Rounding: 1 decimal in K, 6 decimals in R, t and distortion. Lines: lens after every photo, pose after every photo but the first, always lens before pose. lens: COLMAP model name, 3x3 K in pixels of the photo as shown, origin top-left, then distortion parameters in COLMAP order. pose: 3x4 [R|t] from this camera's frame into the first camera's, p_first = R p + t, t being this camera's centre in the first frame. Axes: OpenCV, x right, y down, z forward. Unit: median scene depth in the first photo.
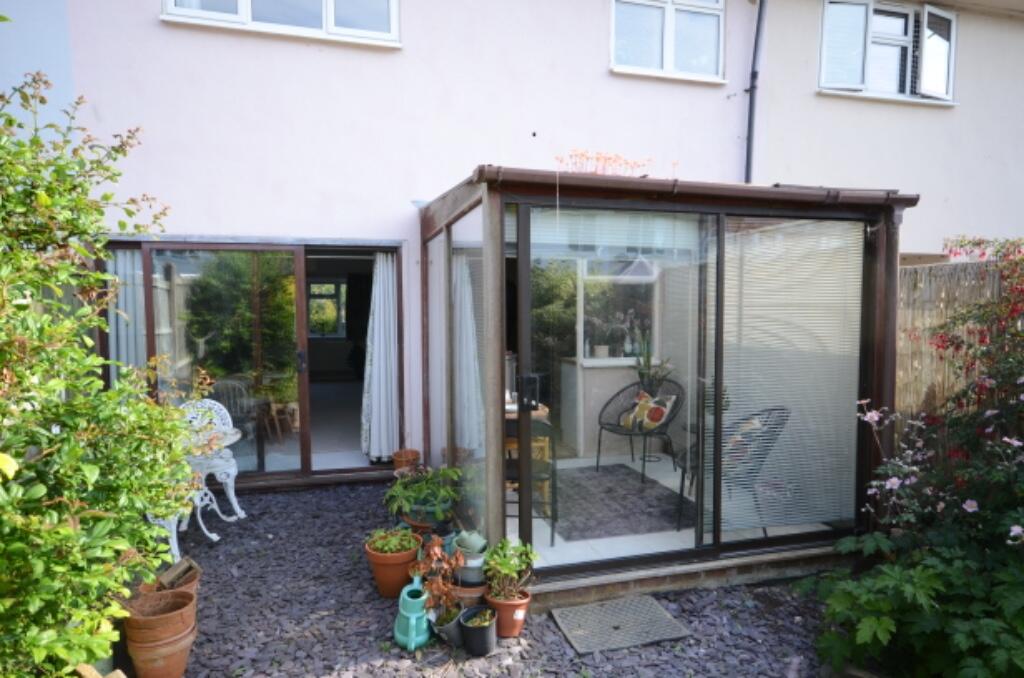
lens RADIAL K [[592.3, 0, 512.0], [0, 592.3, 339.0], [0, 0, 1]] dist [0.028802, 0.000997]
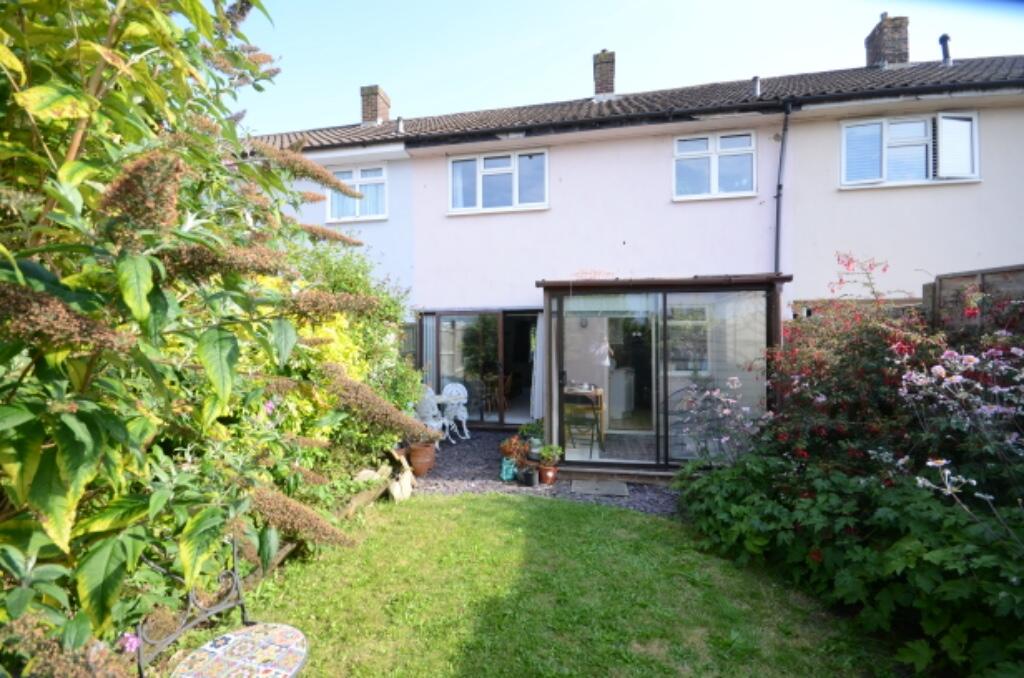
lens RADIAL K [[438.3, 0, 512.0], [0, 438.3, 339.0], [0, 0, 1]] dist [-0.000617, -0.000216]
pose [[0.899037, -0.006216, -0.437830, 0.388402], [-0.019935, 0.998281, -0.055106, 0.025003], [0.437420, 0.058271, 0.897368, -0.376448]]
